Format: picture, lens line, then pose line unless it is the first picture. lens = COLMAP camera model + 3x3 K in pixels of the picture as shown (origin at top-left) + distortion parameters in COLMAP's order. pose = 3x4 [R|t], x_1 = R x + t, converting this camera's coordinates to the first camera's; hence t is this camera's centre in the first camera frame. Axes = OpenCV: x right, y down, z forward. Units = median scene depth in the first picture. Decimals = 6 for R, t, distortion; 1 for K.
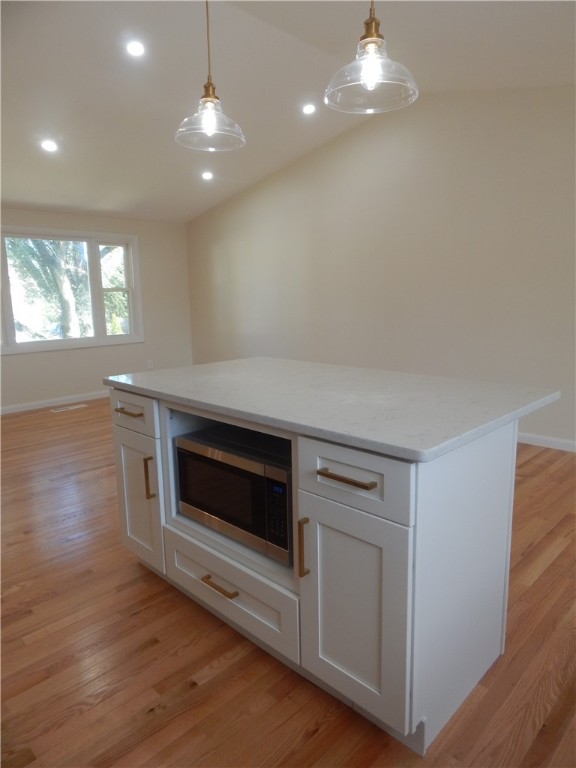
lens RADIAL K [[509.7, 0, 281.7], [0, 509.7, 378.6], [0, 0, 1]] dist [0.026057, -0.023800]
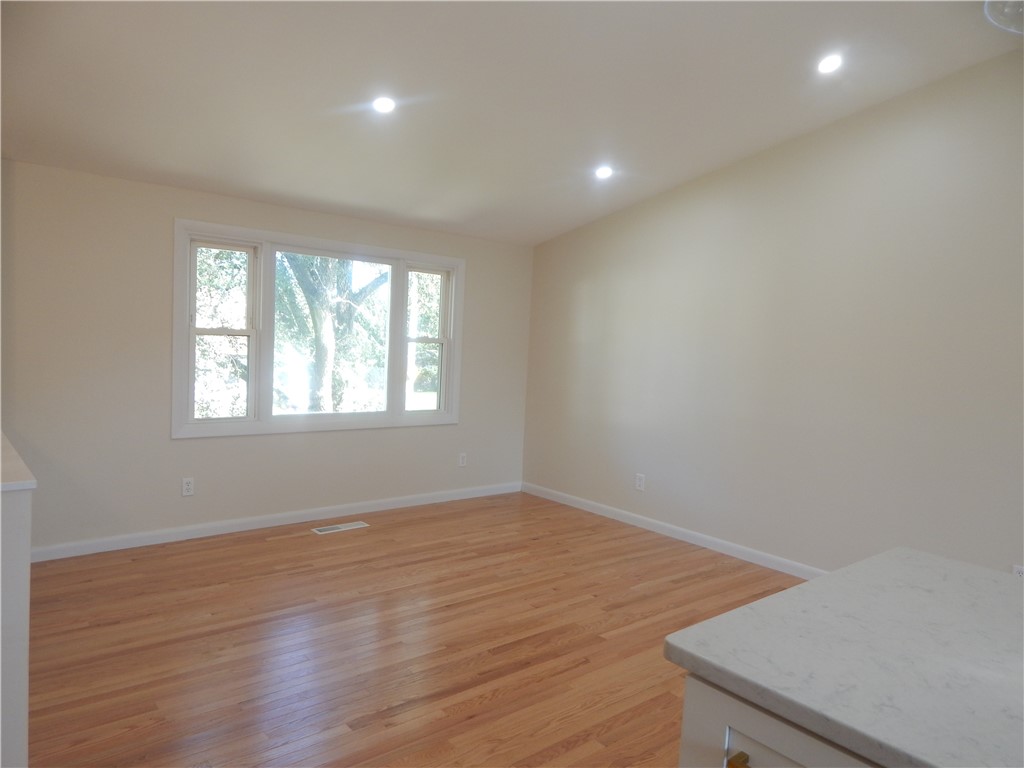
lens RADIAL K [[679.6, 0, 511.3], [0, 679.6, 382.2], [0, 0, 1]] dist [0.026057, -0.023800]
pose [[0.993686, 0.072413, -0.085705, -0.143607], [-0.081622, 0.990648, -0.109337, -0.038460], [0.076986, 0.115642, 0.990303, 0.175555]]
